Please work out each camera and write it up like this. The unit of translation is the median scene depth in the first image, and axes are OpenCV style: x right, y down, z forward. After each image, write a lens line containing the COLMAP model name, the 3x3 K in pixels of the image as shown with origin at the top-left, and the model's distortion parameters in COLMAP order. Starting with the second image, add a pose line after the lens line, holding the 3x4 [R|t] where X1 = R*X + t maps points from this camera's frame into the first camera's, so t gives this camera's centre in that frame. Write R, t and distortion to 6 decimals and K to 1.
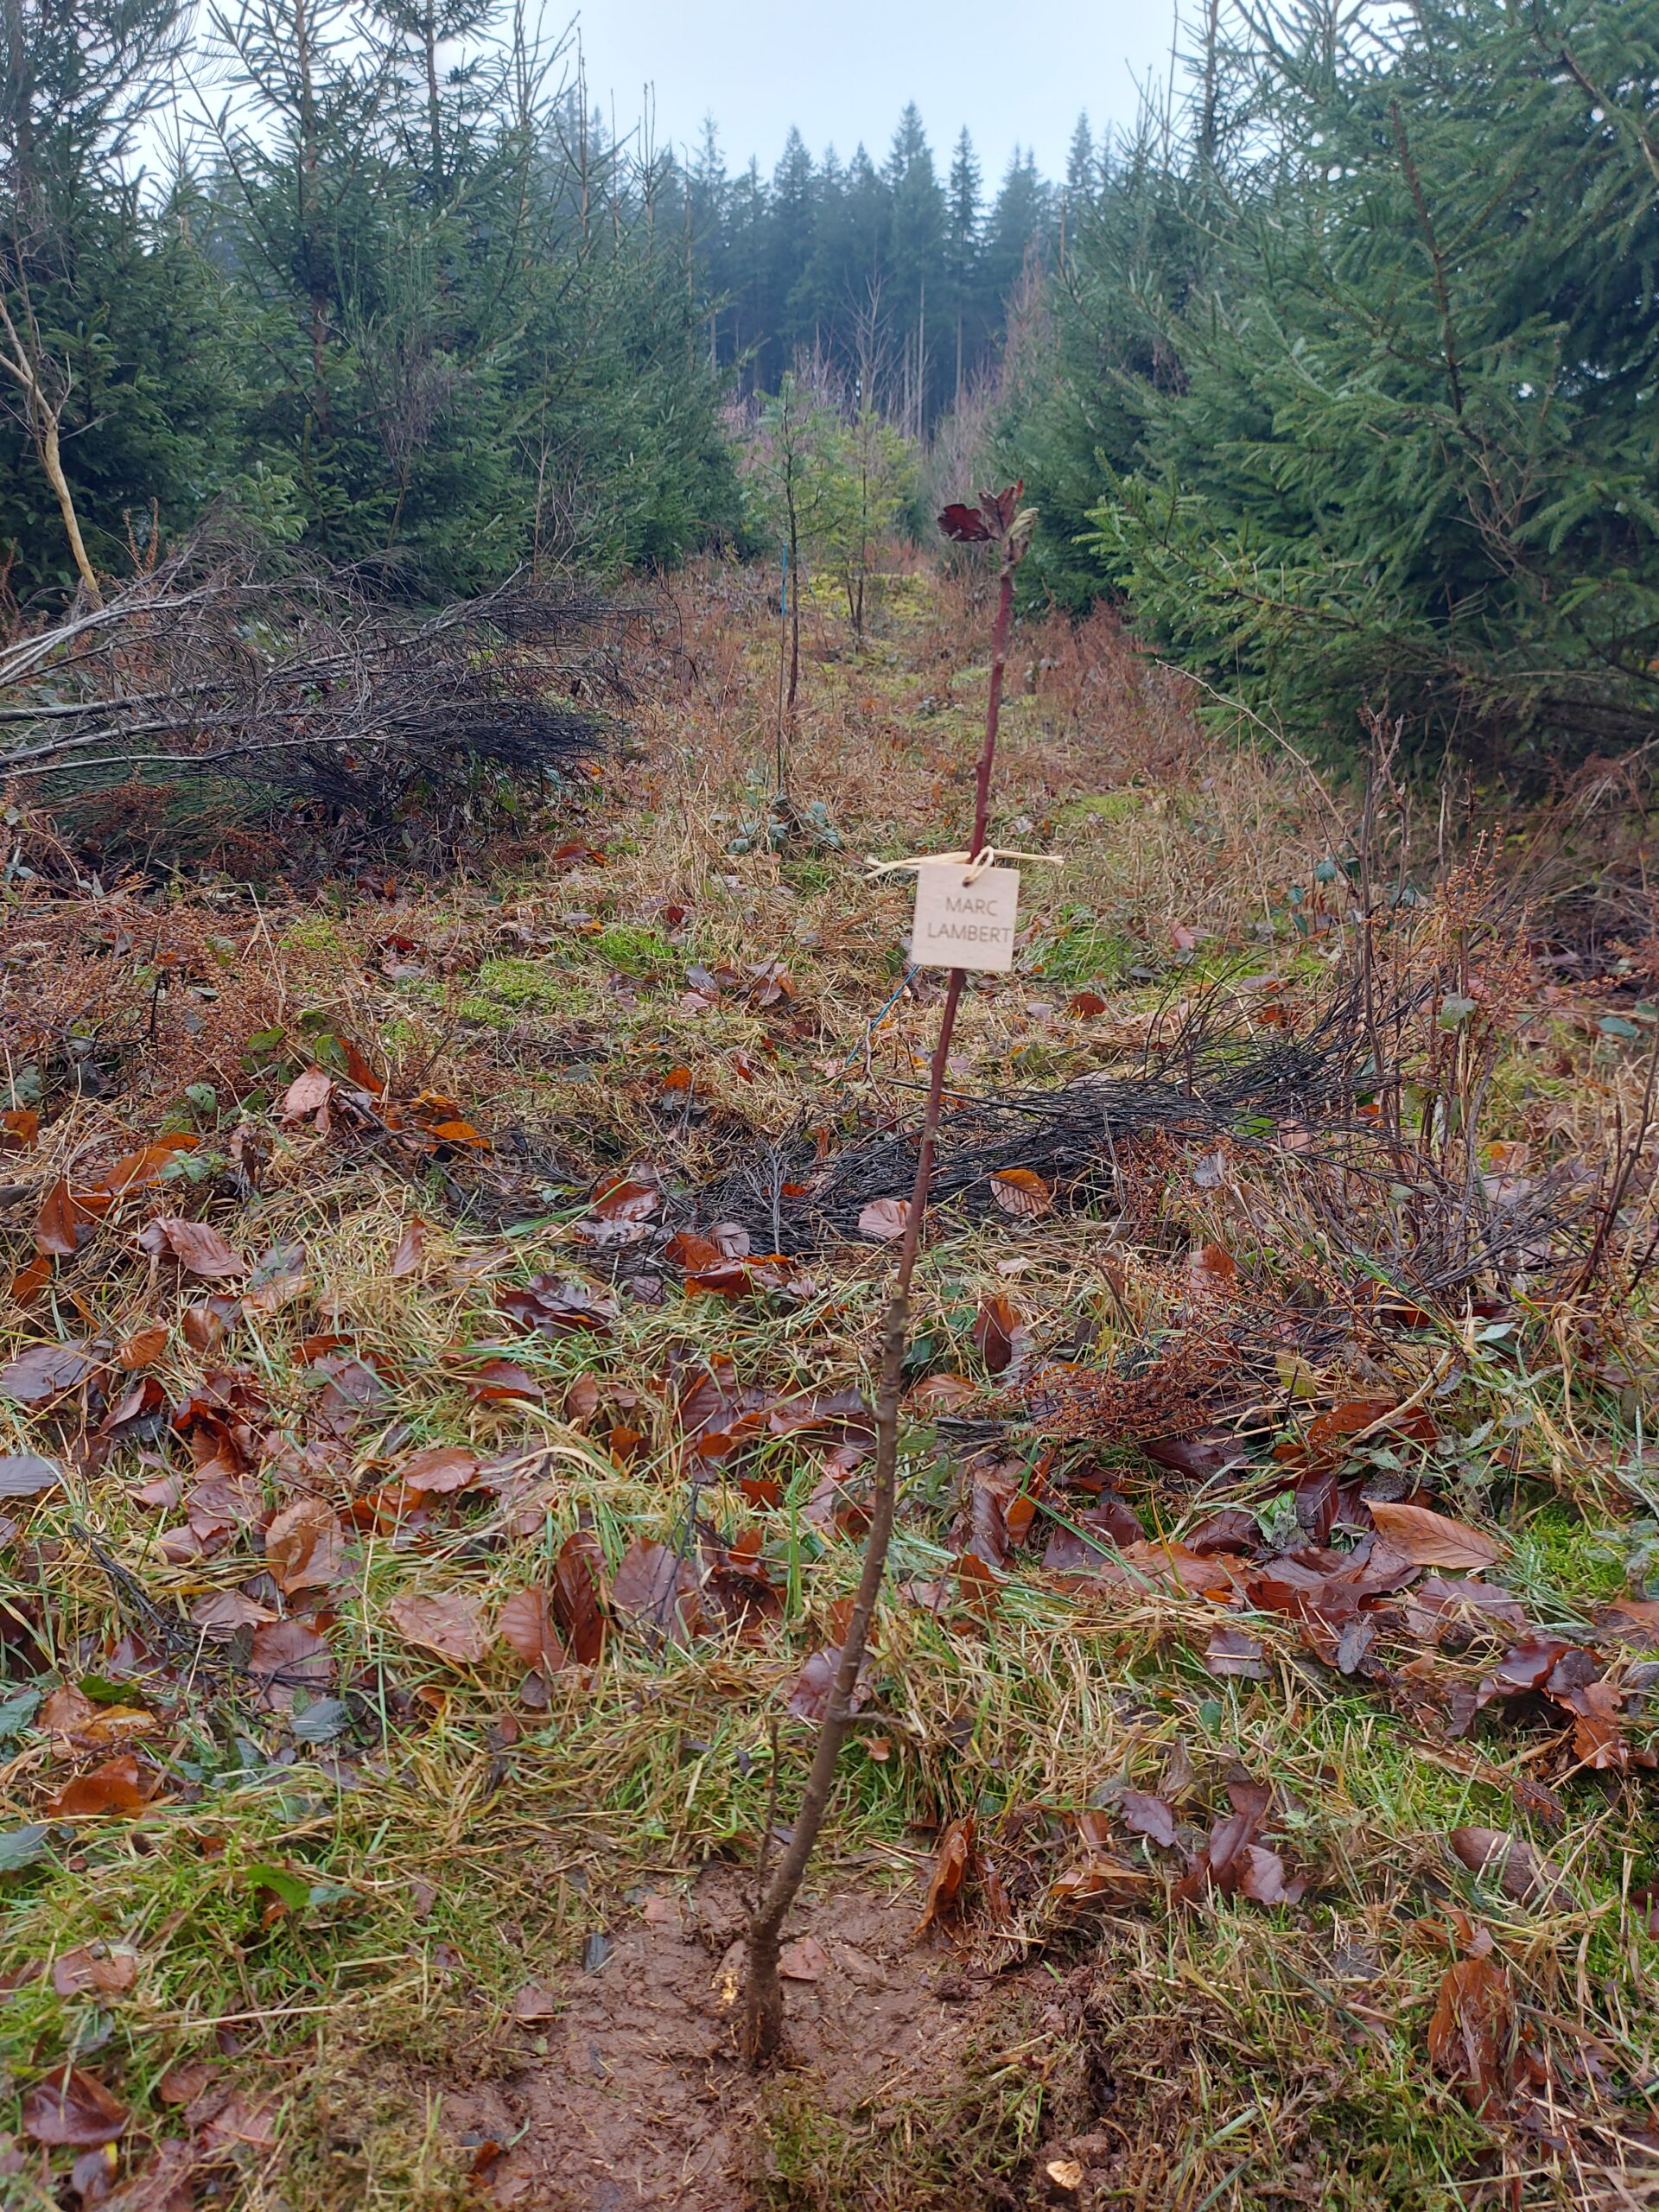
lens RADIAL K [[1548.5, 0, 830.0], [0, 1548.5, 1108.8], [0, 0, 1]] dist [0.080508, -0.078466]
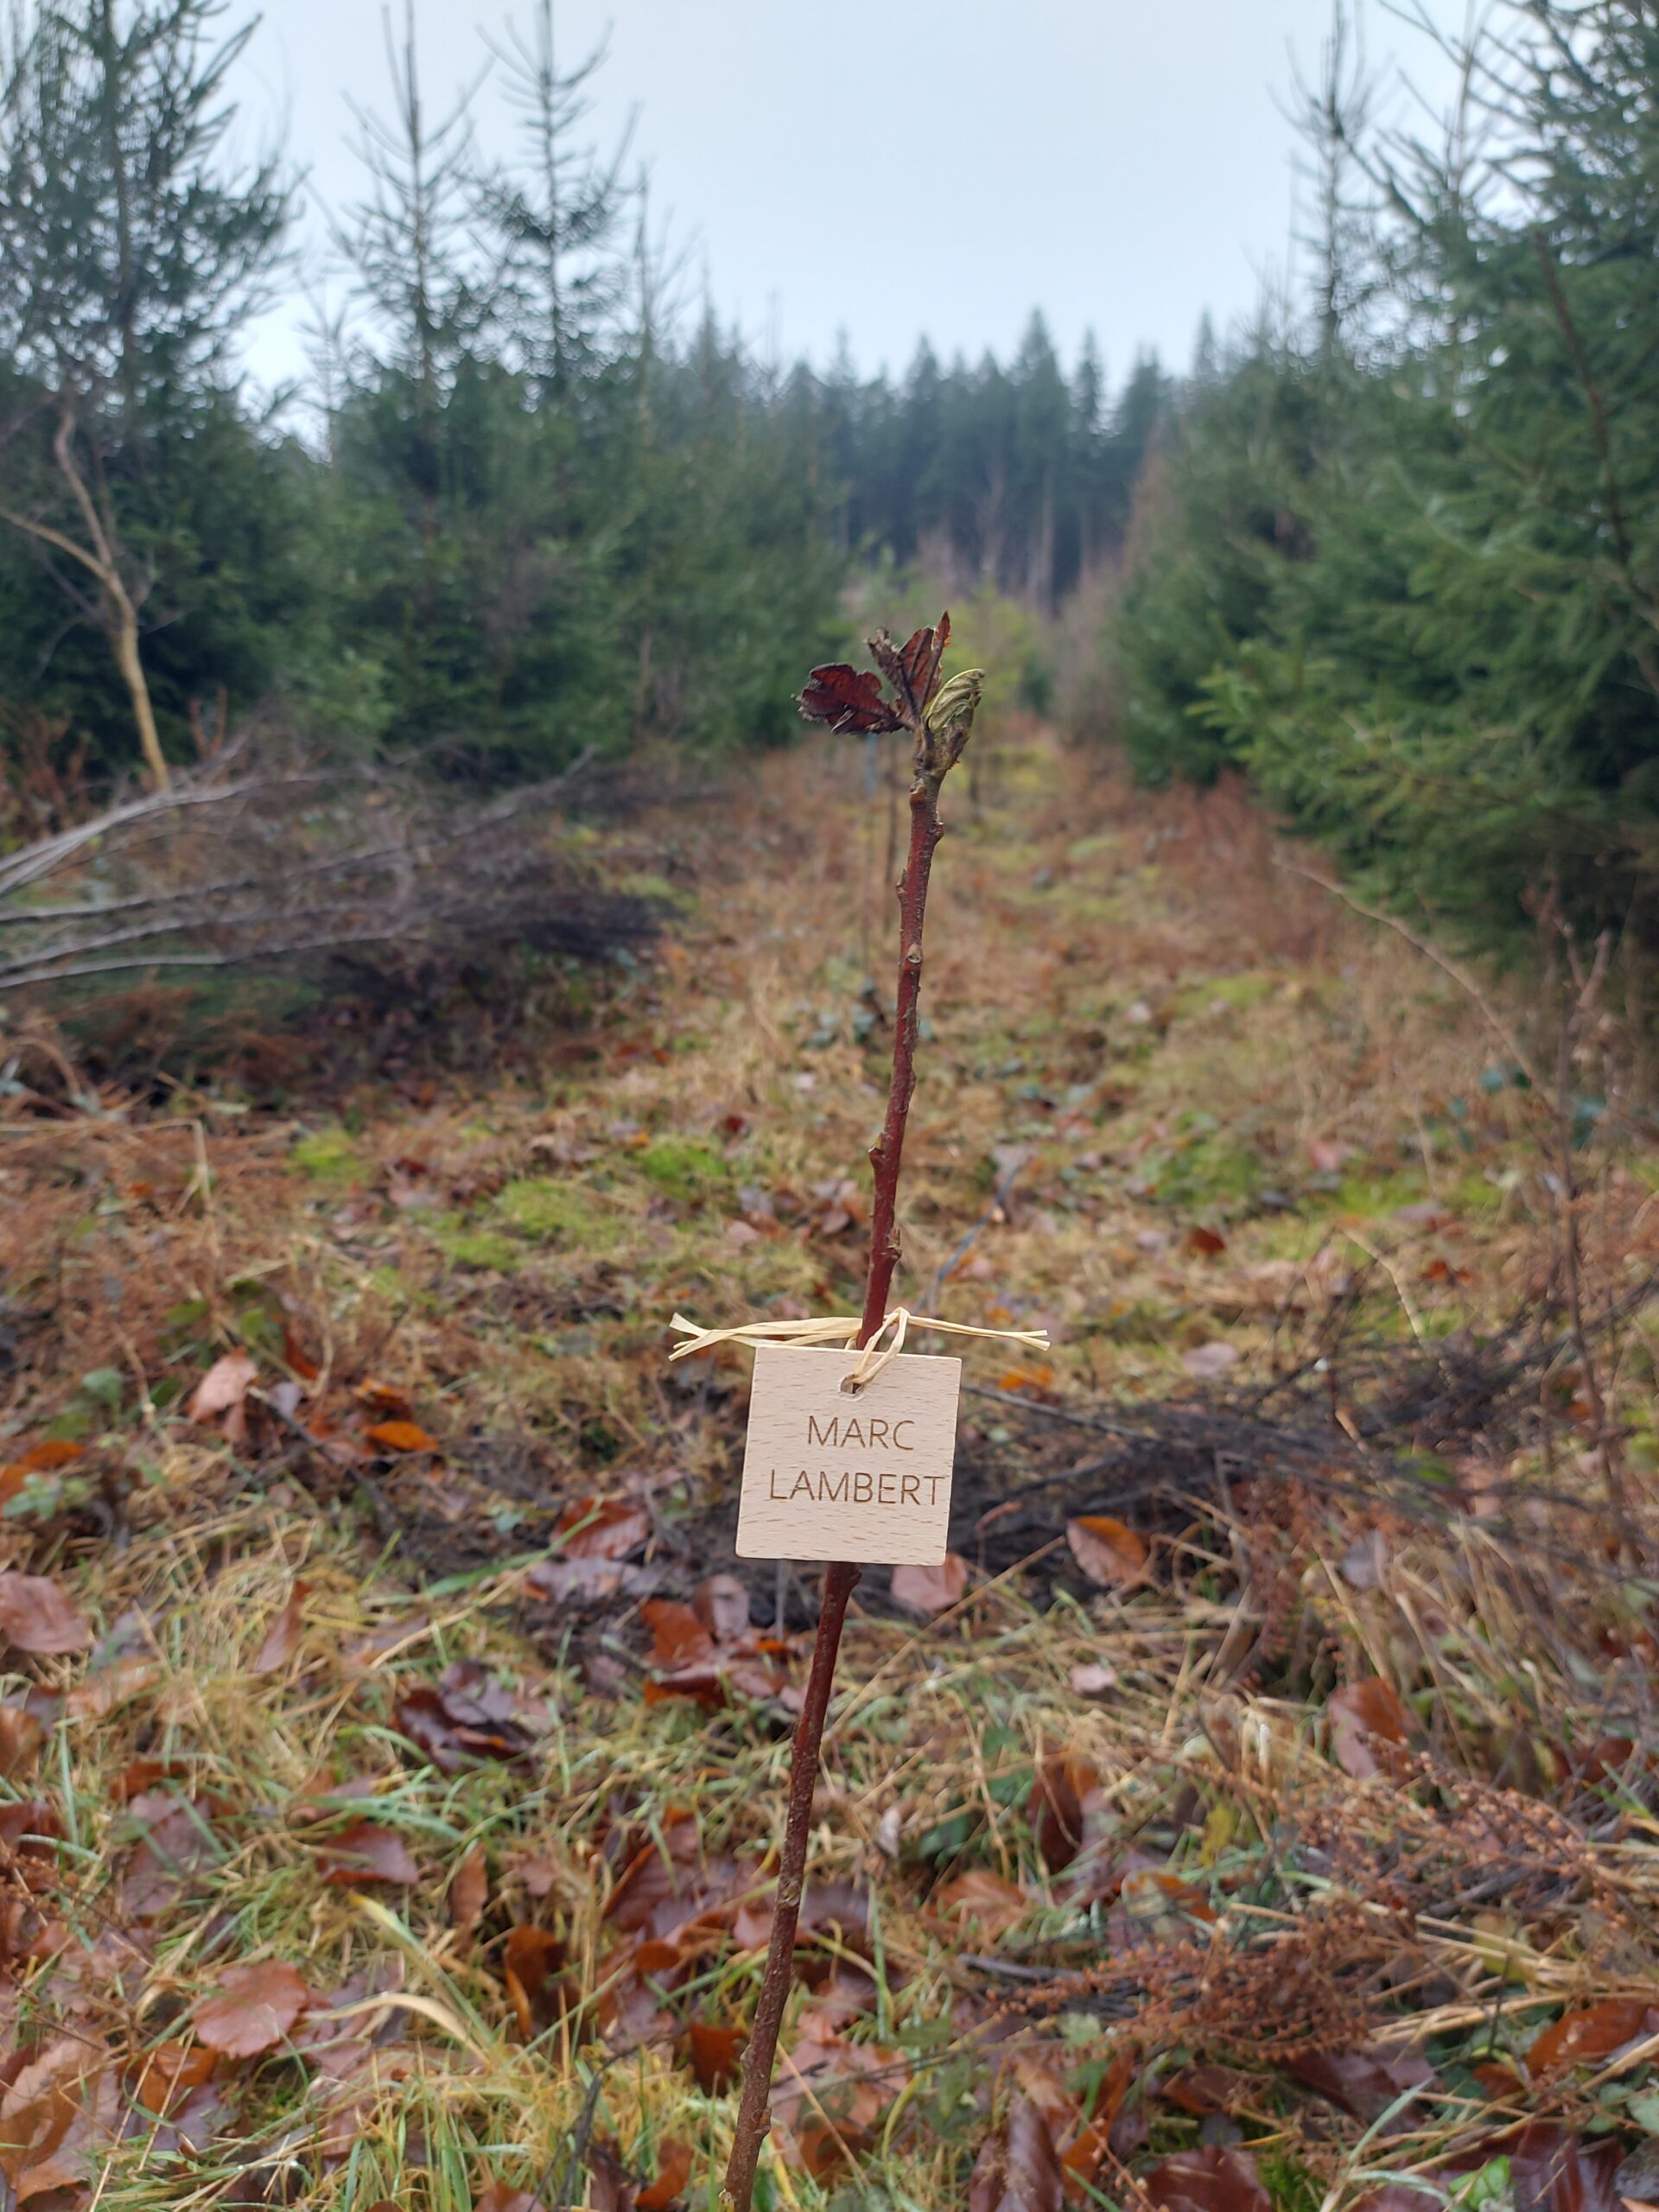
lens RADIAL K [[1552.2, 0, 824.9], [0, 1552.2, 1099.0], [0, 0, 1]] dist [0.057464, -0.080108]
pose [[0.996070, 0.003859, -0.088481, 0.032486], [-0.013230, 0.994325, -0.105560, -0.050093], [0.087571, 0.106316, 0.990469, 0.133582]]
